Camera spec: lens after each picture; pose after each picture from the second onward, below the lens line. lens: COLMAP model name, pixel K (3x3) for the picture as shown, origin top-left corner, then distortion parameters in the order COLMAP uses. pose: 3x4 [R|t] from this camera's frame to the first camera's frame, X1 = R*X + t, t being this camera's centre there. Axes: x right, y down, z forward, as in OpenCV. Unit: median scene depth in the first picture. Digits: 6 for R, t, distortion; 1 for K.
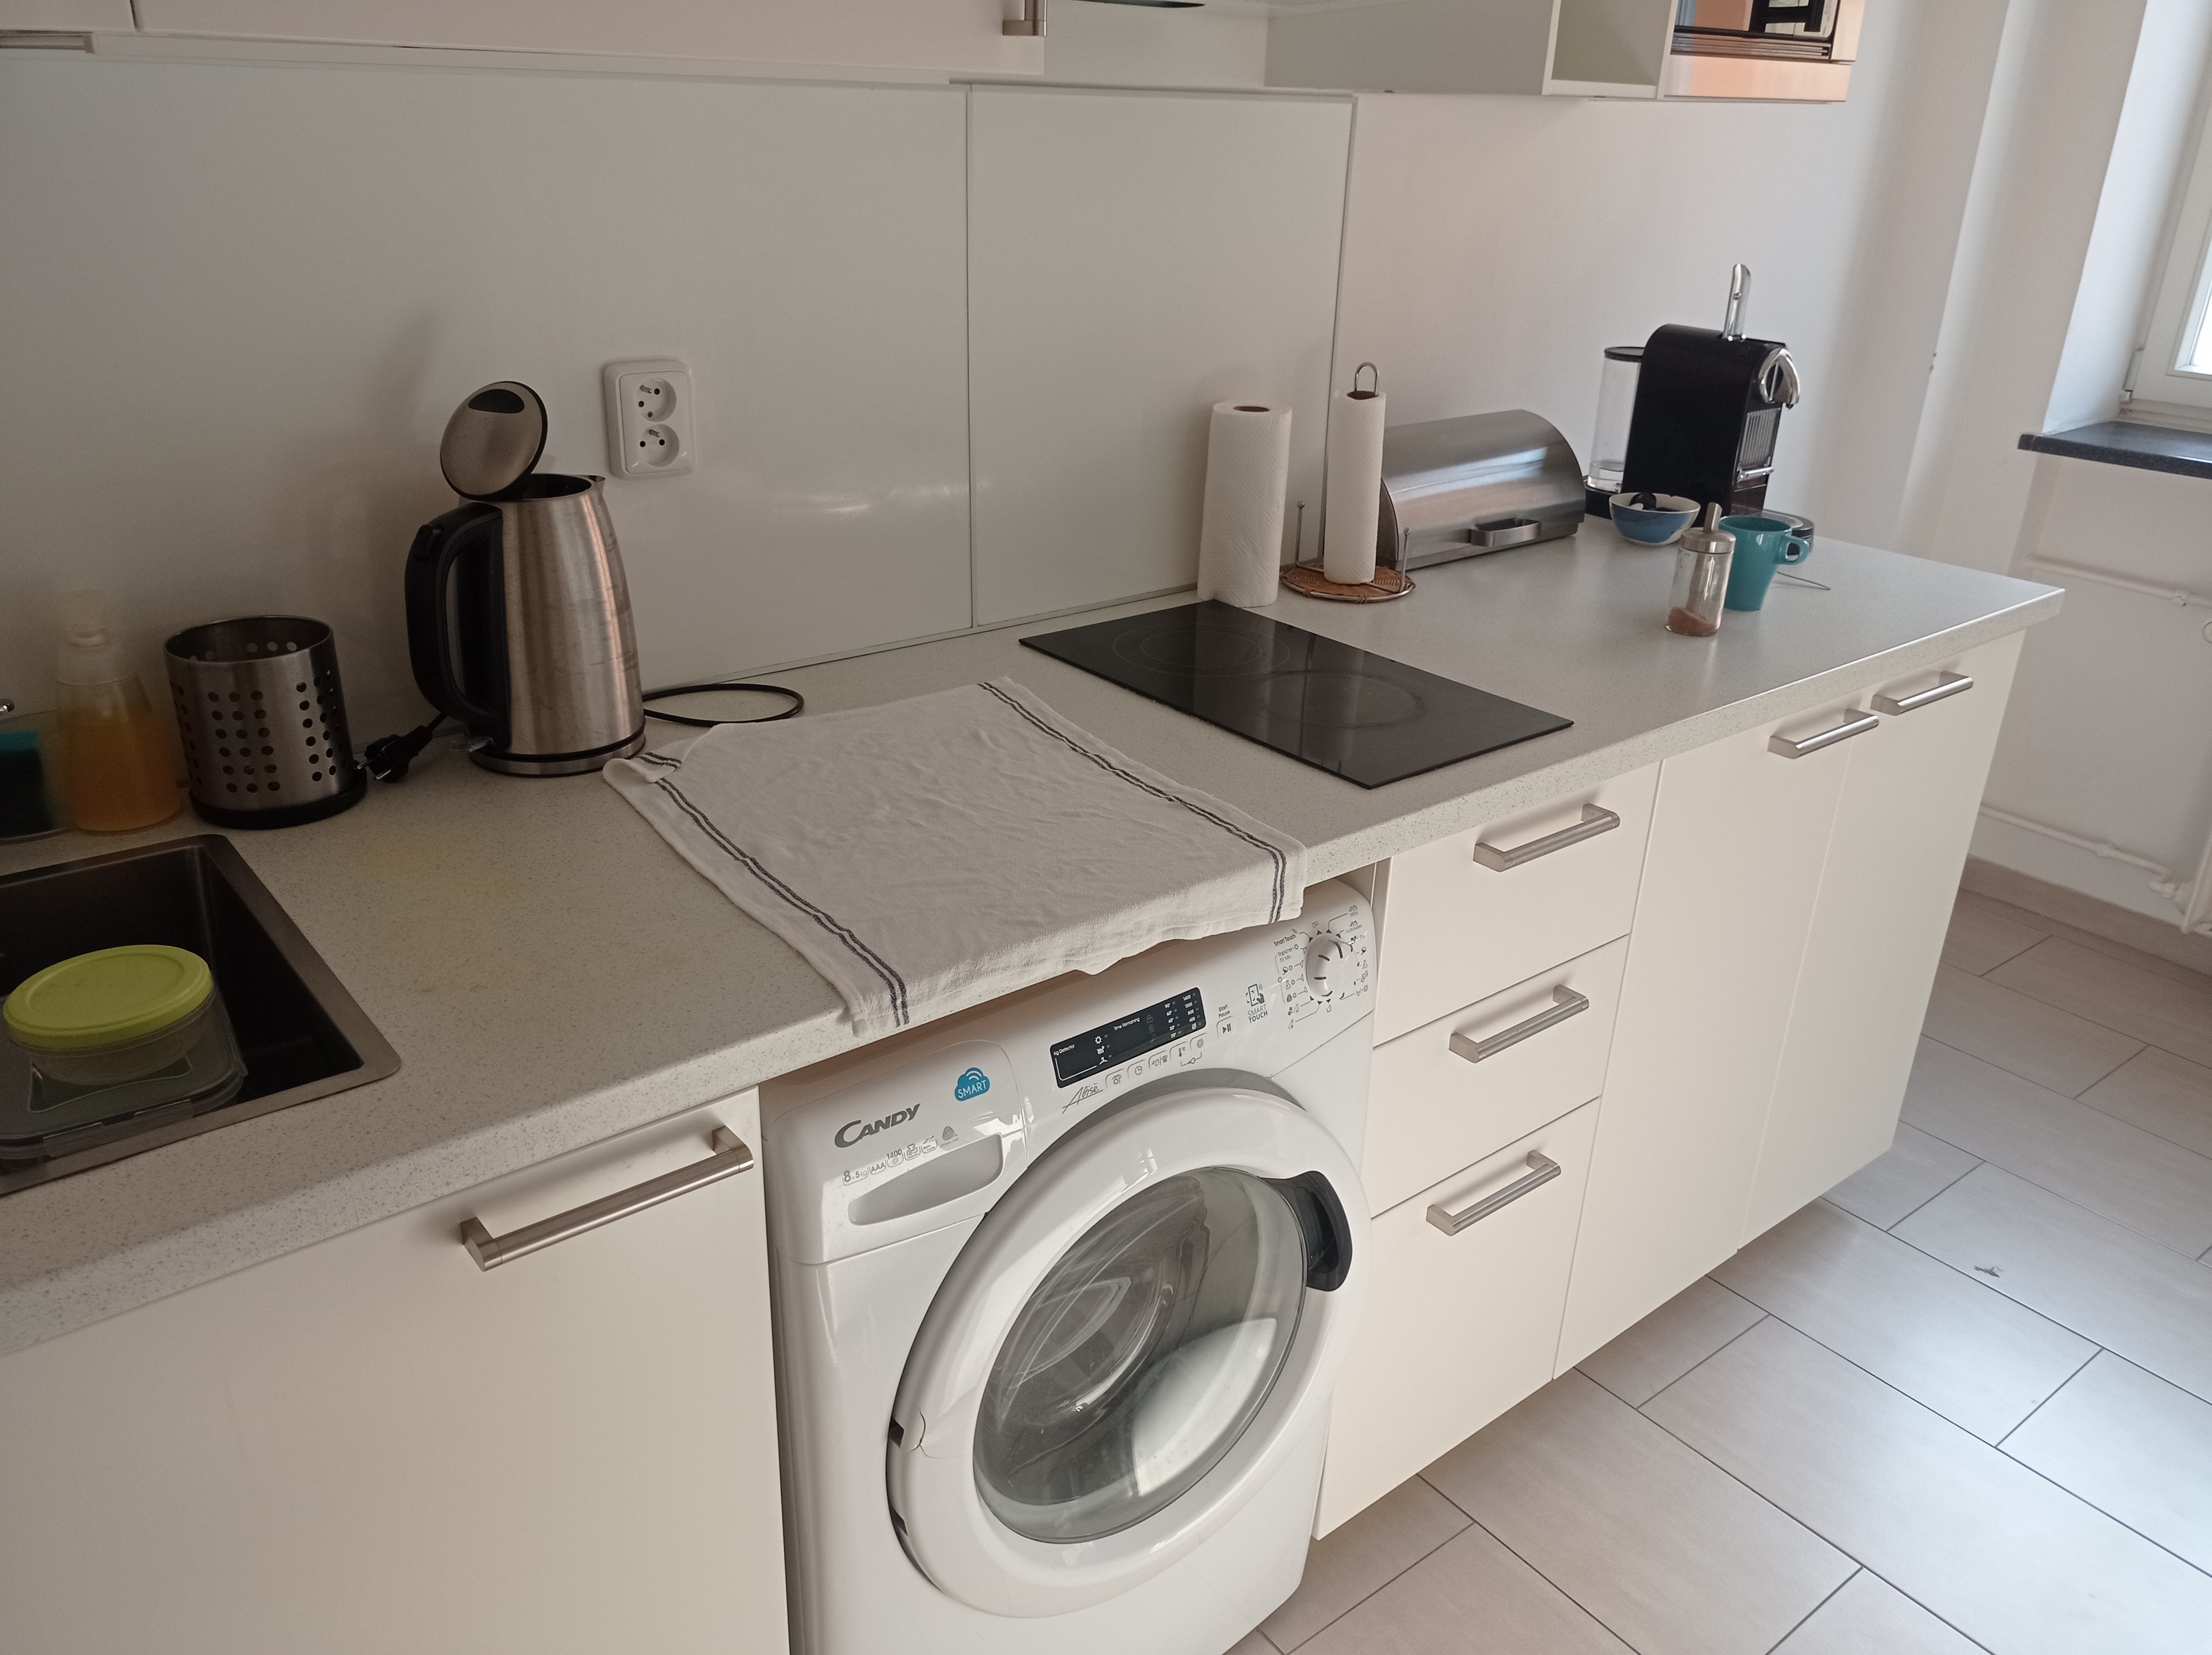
lens RADIAL K [[1651.1, 0, 1092.0], [0, 1651.1, 837.5], [0, 0, 1]] dist [0.009980, -0.024862]
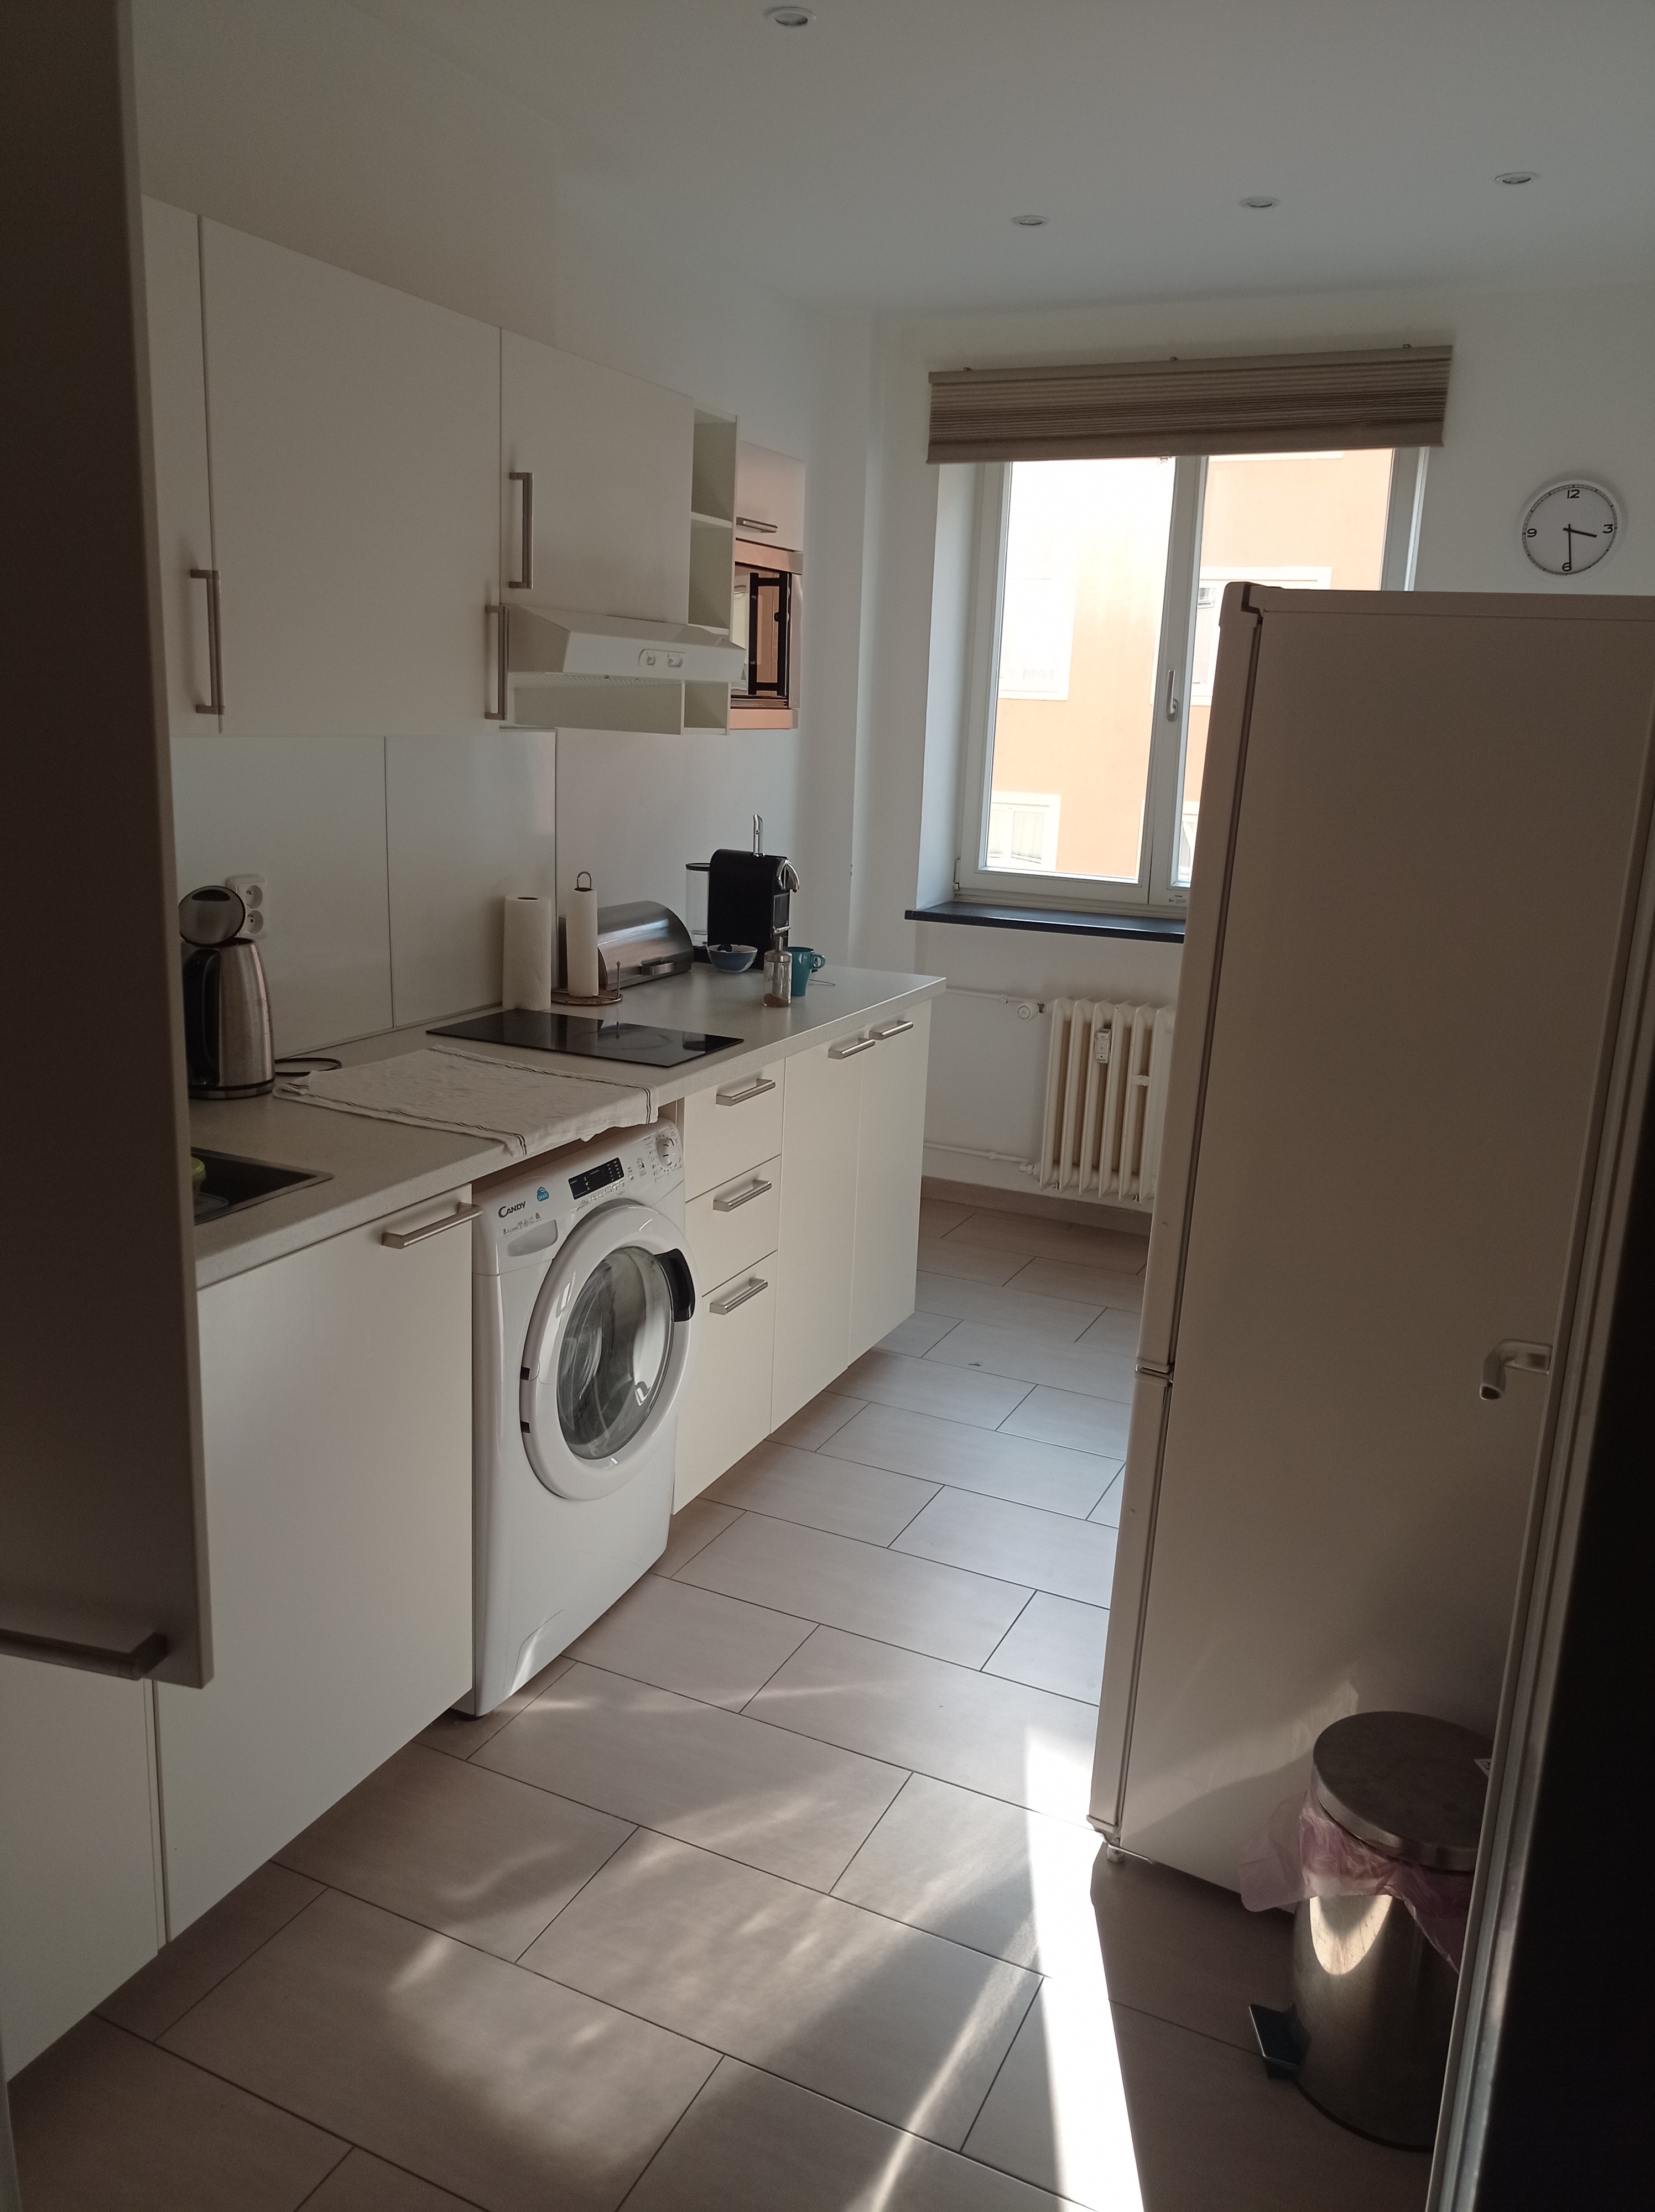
lens RADIAL K [[1651.1, 0, 829.2], [0, 1651.1, 1101.6], [0, 0, 1]] dist [0.009980, -0.024862]
pose [[0.891017, -0.091636, 0.444626, -0.433139], [0.162723, 0.978803, -0.124365, 0.228831], [-0.423804, 0.183162, 0.887041, -0.670896]]
